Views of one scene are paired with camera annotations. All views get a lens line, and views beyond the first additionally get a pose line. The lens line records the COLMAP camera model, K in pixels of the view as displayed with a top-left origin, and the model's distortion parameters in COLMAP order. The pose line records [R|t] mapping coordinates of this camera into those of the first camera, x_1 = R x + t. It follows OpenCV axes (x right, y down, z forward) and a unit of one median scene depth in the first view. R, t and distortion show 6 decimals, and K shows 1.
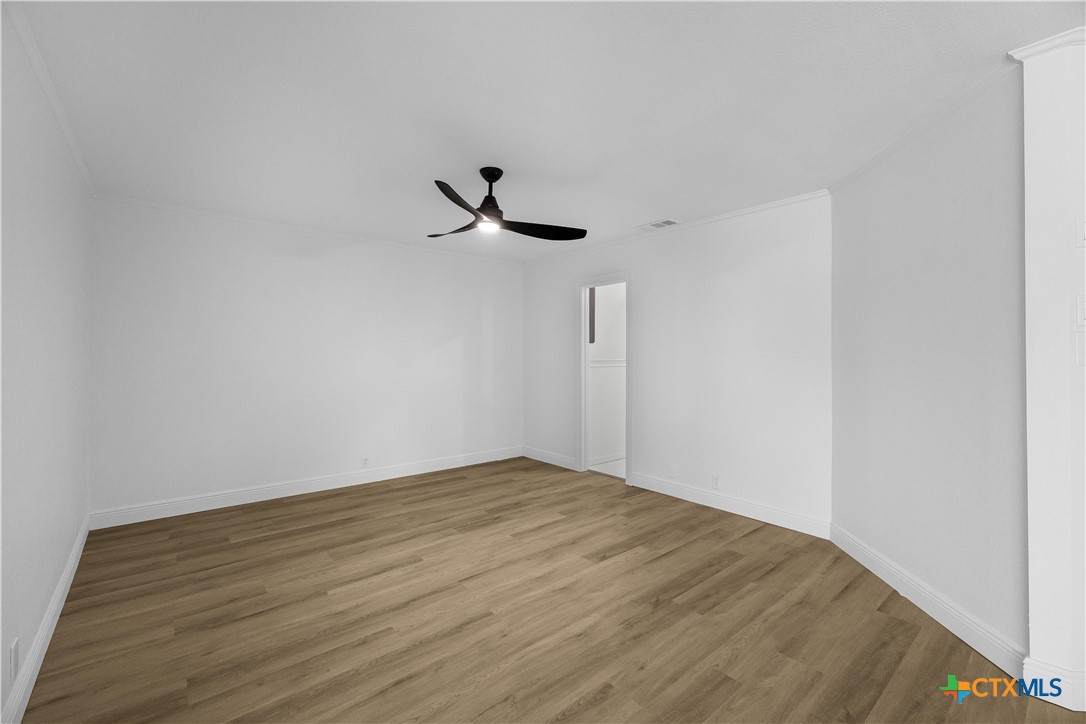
lens RADIAL K [[459.7, 0, 545.8], [0, 459.7, 358.0], [0, 0, 1]] dist [0.000581, -0.000121]
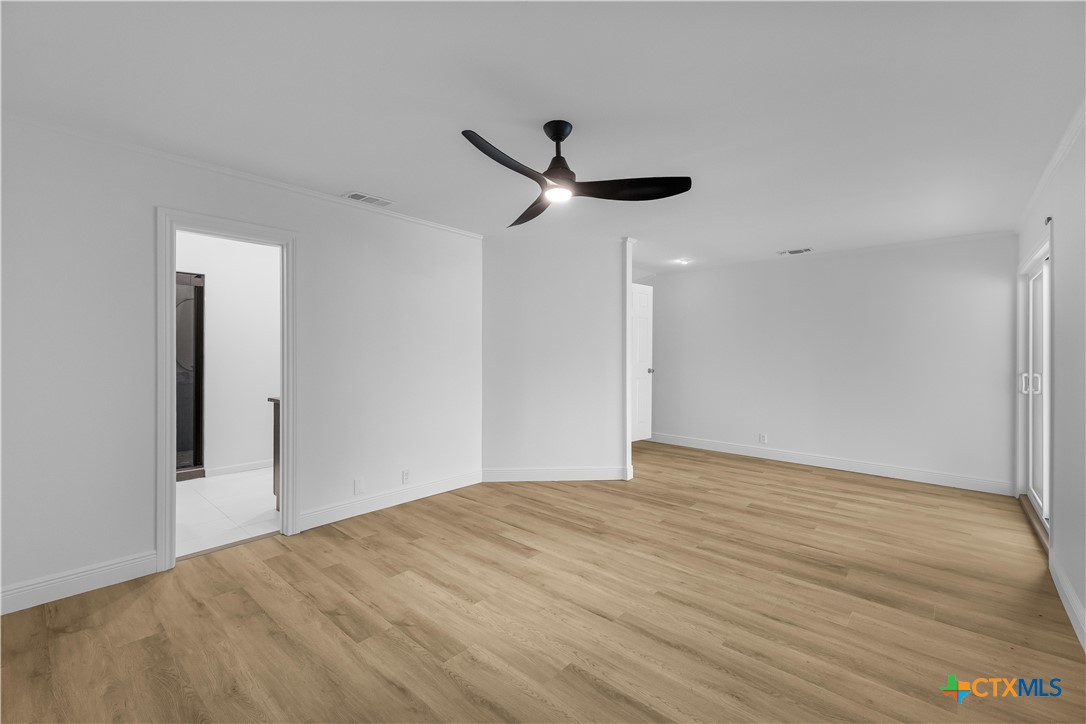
lens RADIAL K [[459.7, 0, 545.8], [0, 459.7, 358.0], [0, 0, 1]] dist [0.000581, -0.000121]
pose [[-0.152240, -0.014915, 0.988231, -0.942468], [-0.001385, 0.999888, 0.014877, -0.012399], [-0.988343, 0.000896, -0.152243, 1.174961]]
